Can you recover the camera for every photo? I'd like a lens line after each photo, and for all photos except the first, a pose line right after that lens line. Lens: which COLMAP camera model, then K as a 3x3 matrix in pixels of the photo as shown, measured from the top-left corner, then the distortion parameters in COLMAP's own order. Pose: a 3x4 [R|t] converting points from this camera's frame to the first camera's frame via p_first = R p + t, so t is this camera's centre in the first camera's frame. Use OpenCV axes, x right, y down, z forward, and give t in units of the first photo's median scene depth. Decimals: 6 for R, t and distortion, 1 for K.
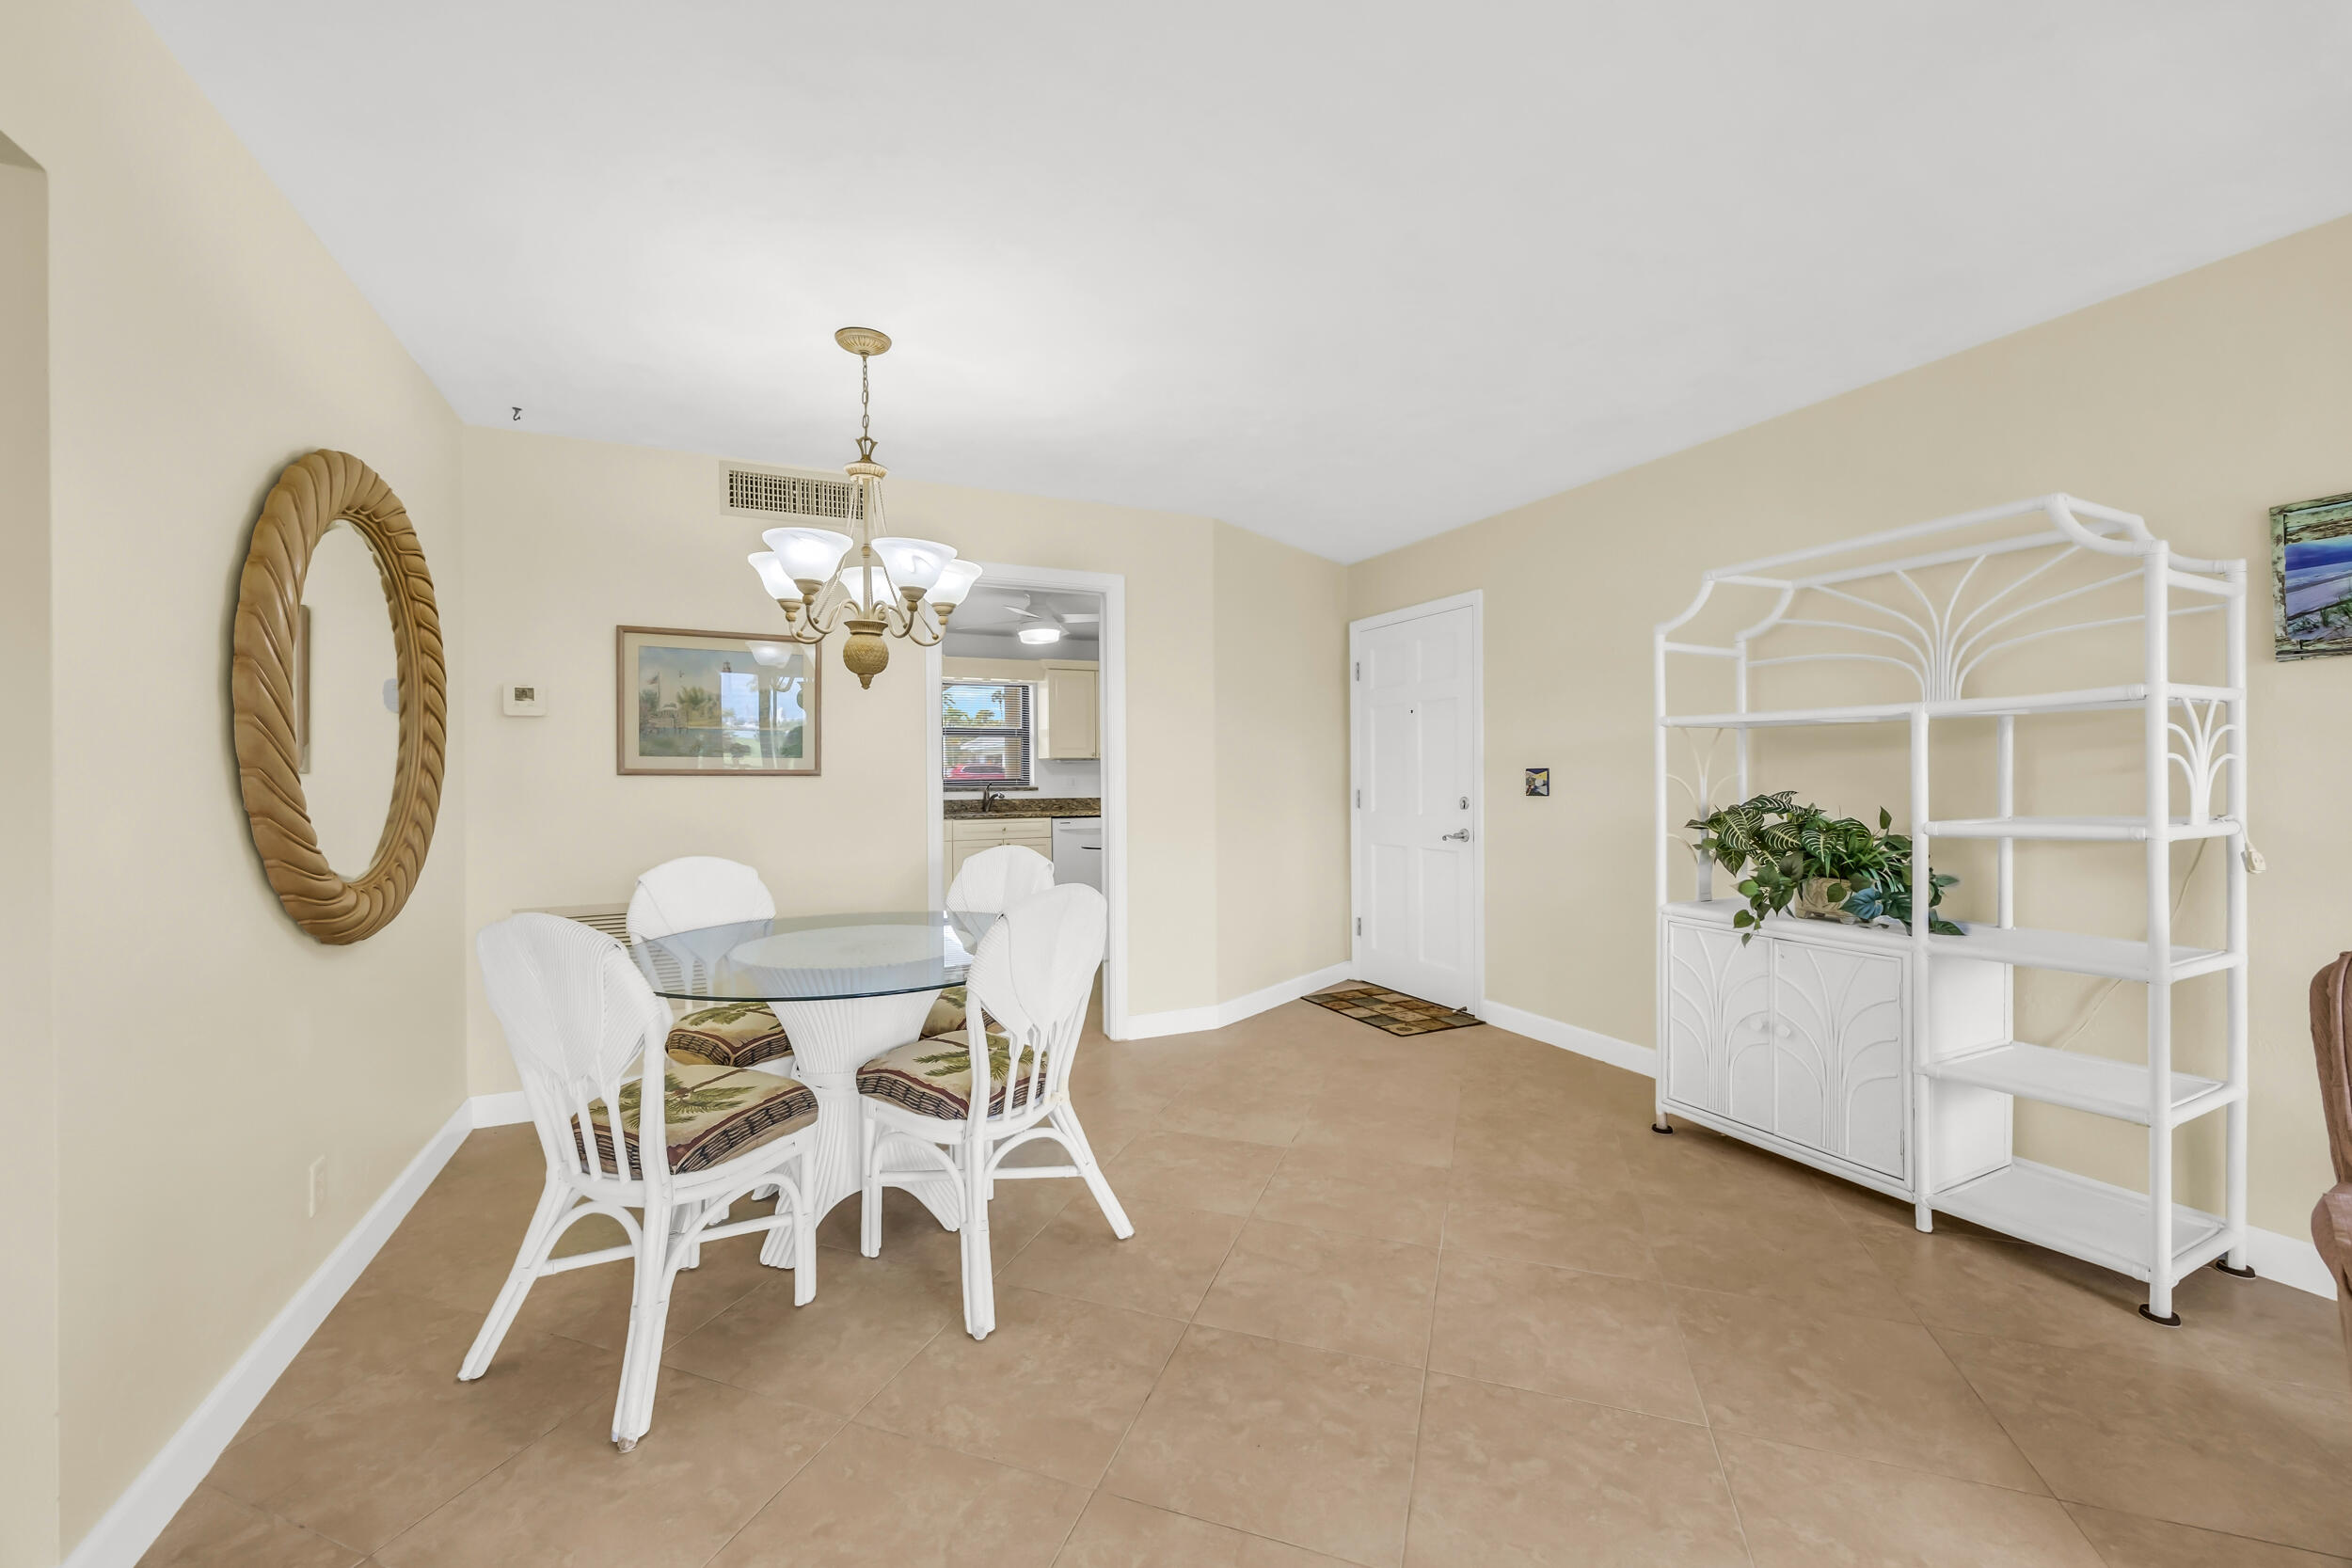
lens RADIAL K [[913.1, 0, 1166.1], [0, 913.1, 775.8], [0, 0, 1]] dist [0.000598, 0.000063]
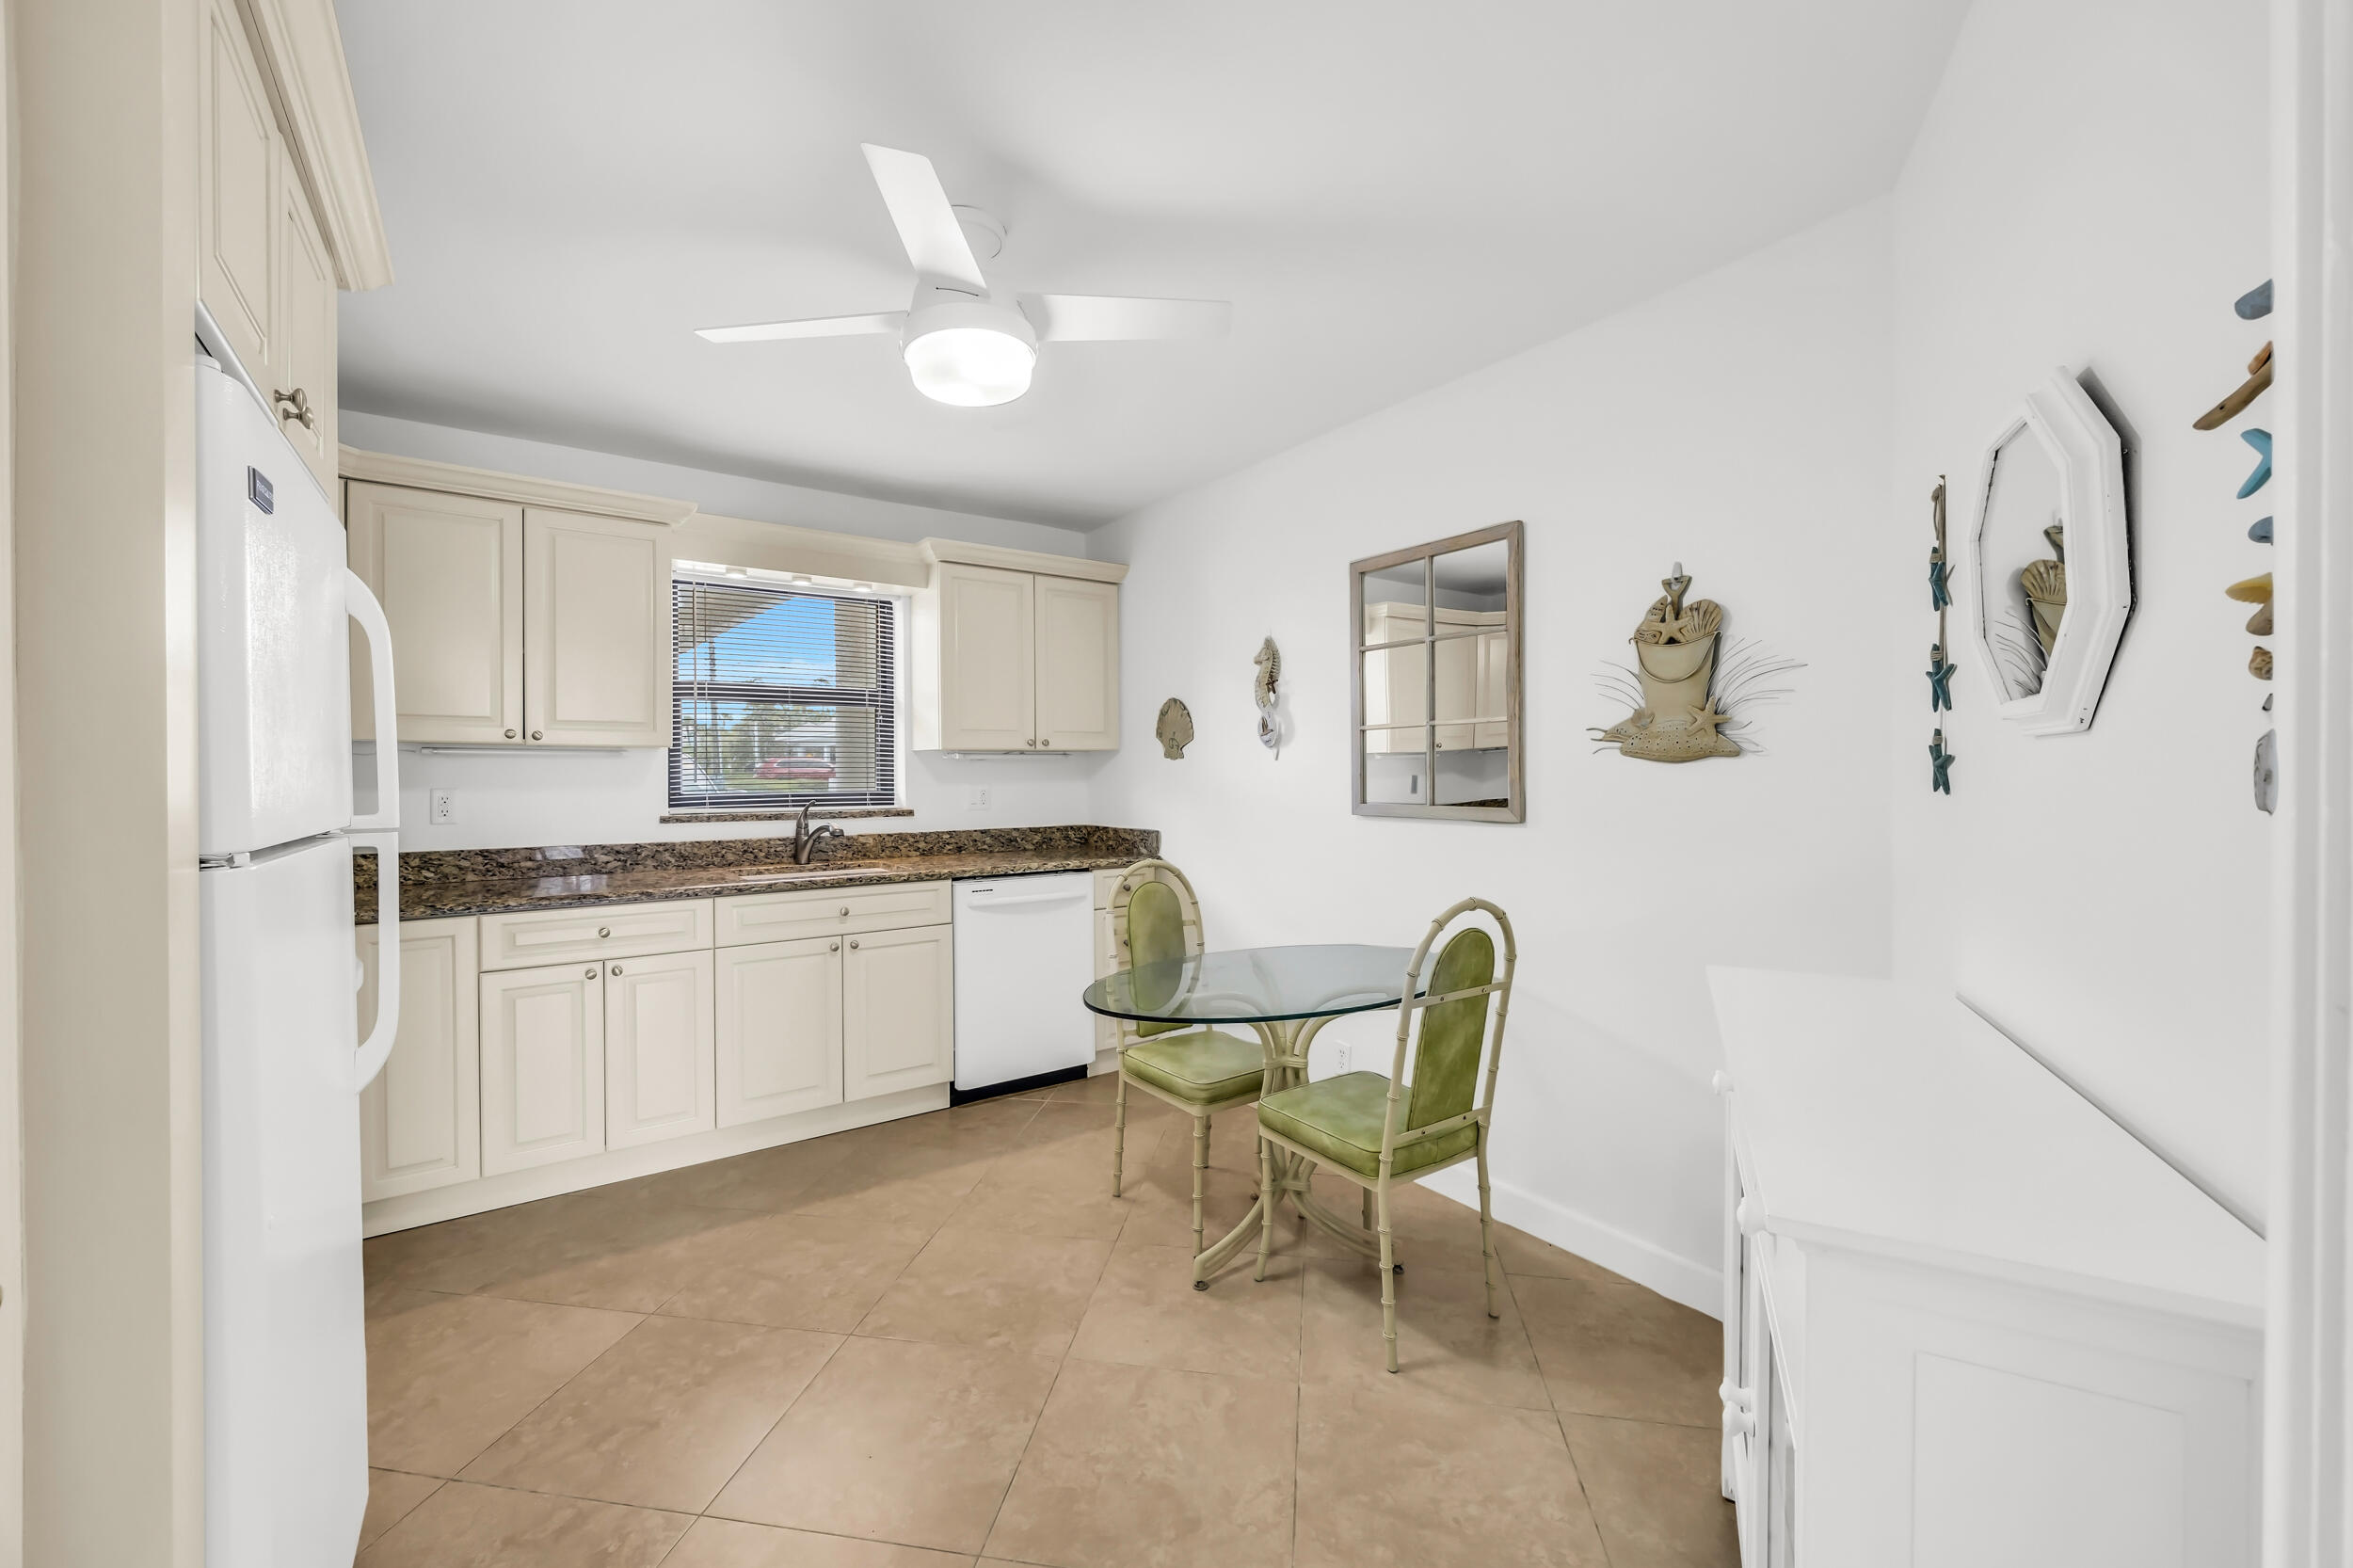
lens RADIAL K [[905.2, 0, 1170.6], [0, 905.2, 781.9], [0, 0, 1]] dist [-0.000627, 0.000016]
pose [[0.982404, -0.001418, 0.186760, -0.281134], [-0.001284, 0.999896, 0.014345, -0.026597], [-0.186761, -0.014332, 0.982301, 1.464620]]
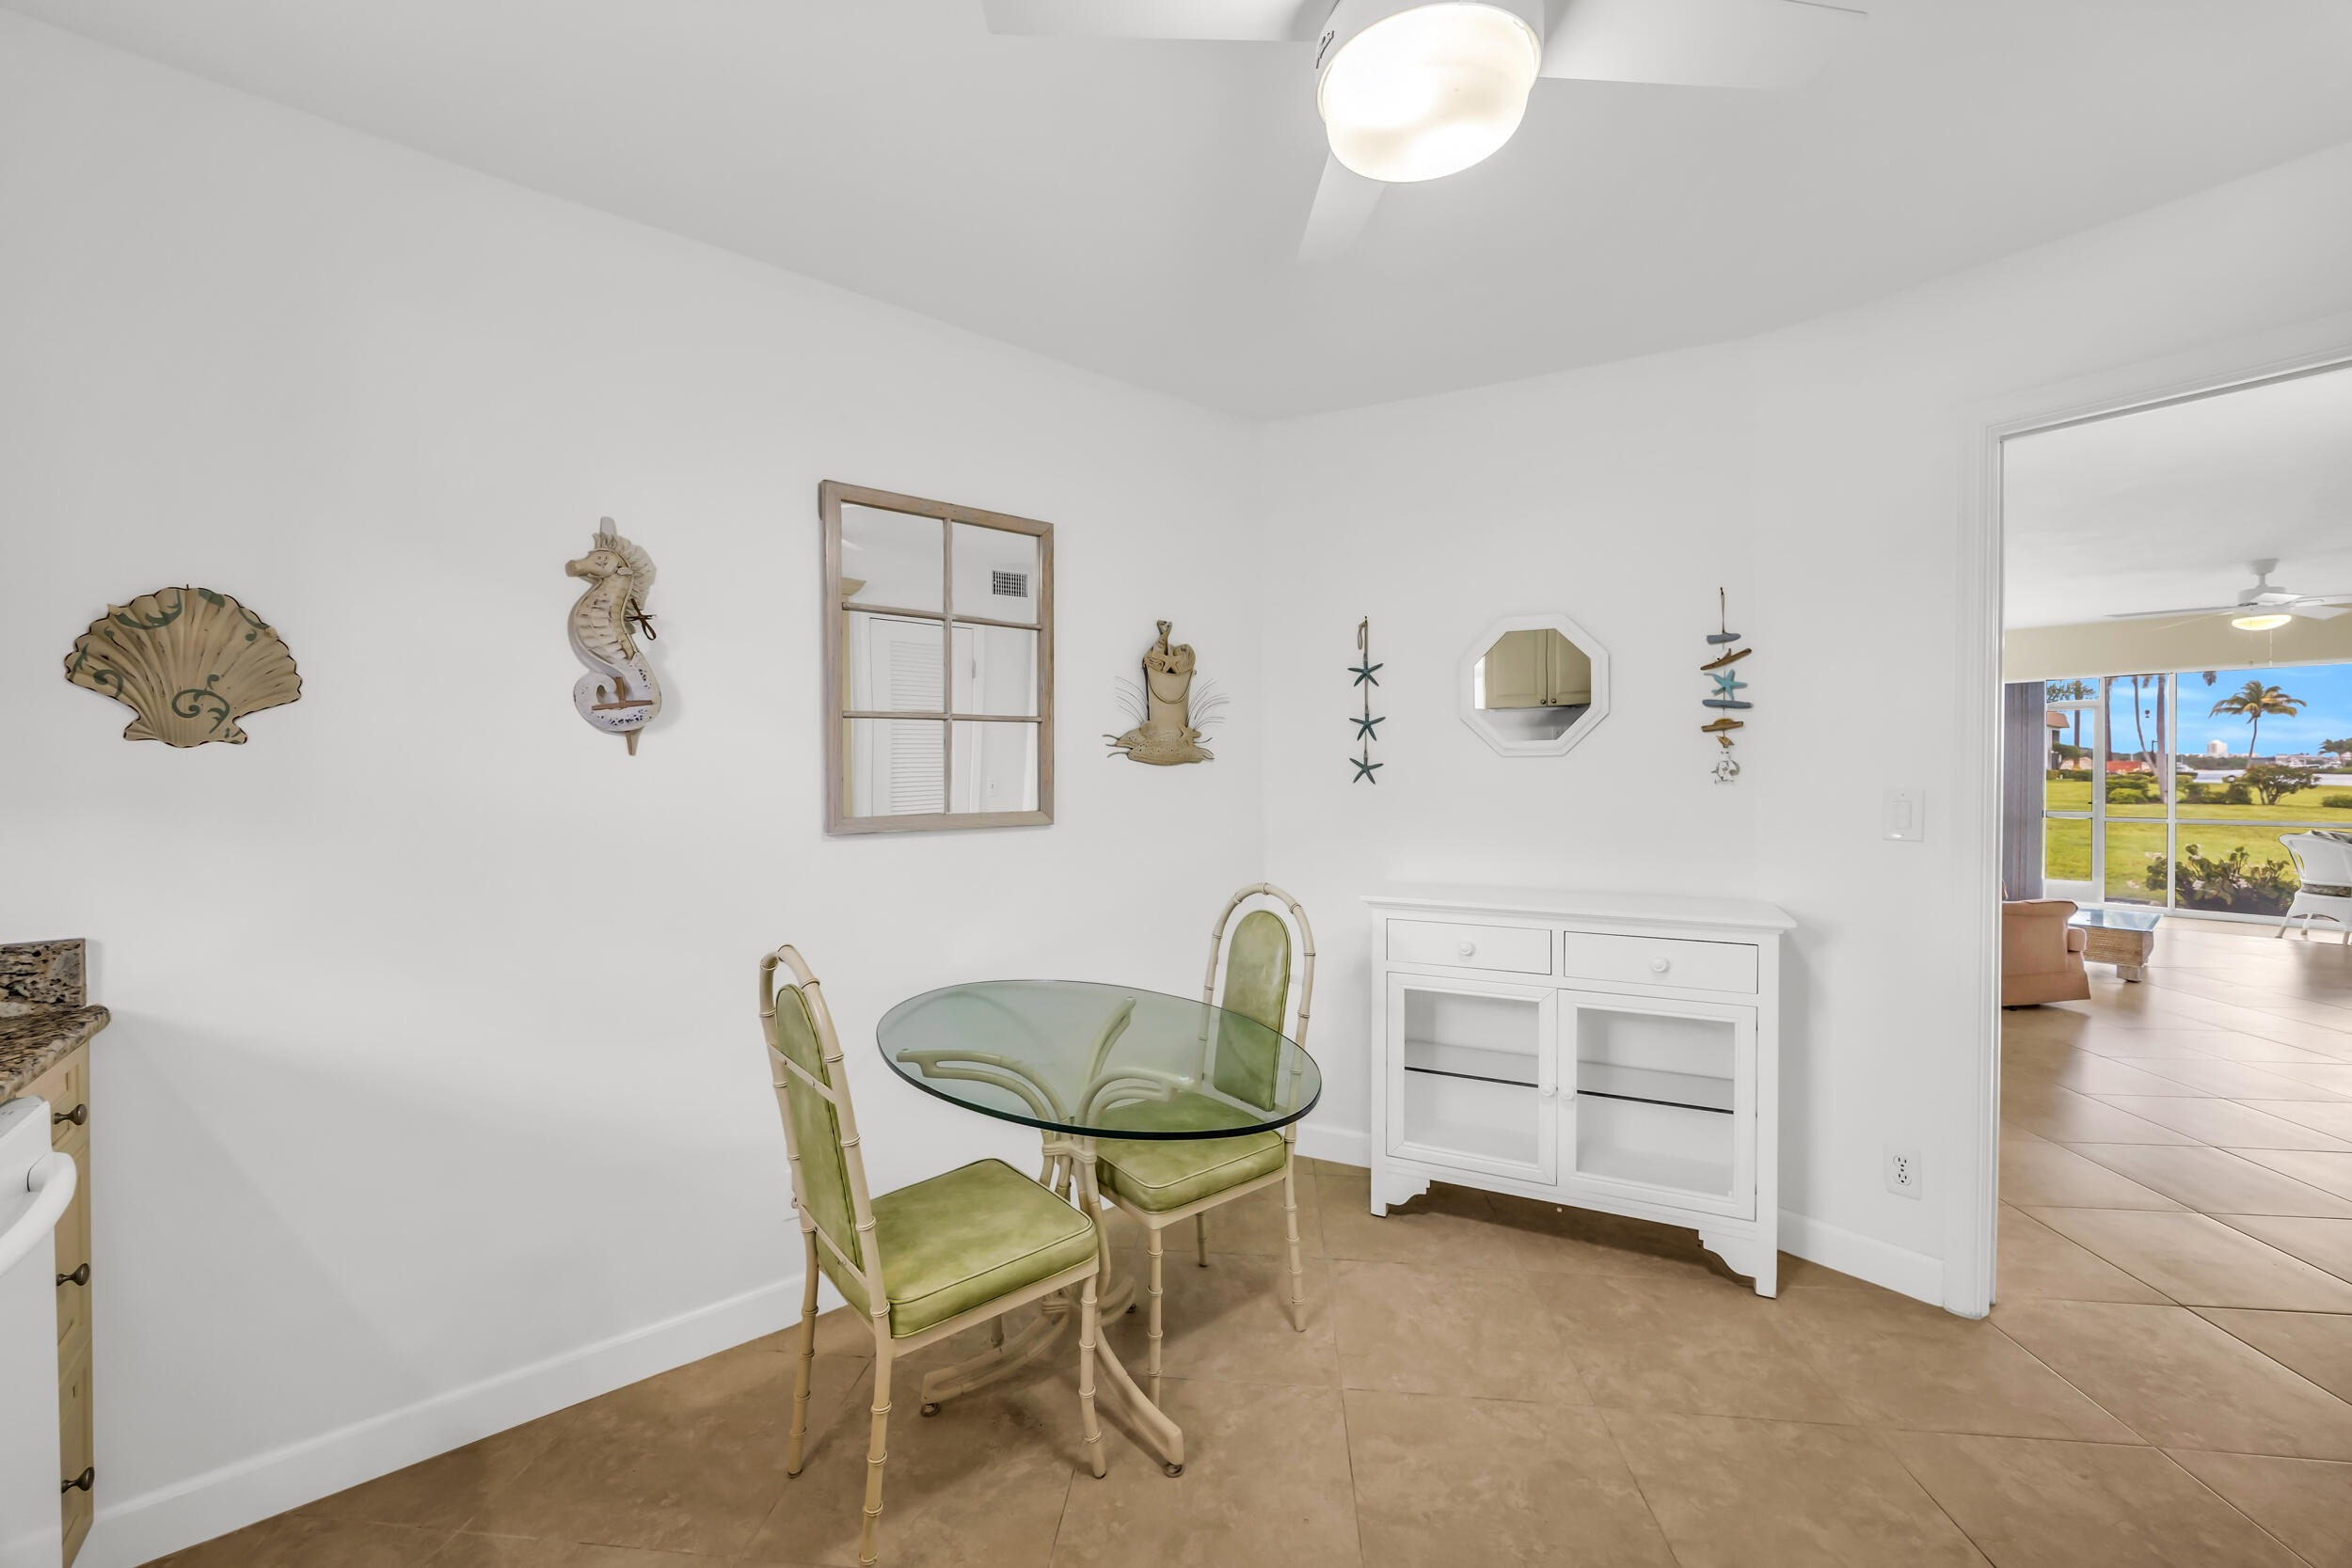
lens RADIAL K [[906.4, 0, 1164.5], [0, 906.4, 776.8], [0, 0, 1]] dist [-0.000901, -0.000594]
pose [[-0.236123, -0.000064, 0.971723, -0.688958], [0.002344, 0.999997, 0.000635, -0.020833], [-0.971720, 0.002428, -0.236122, 2.406640]]
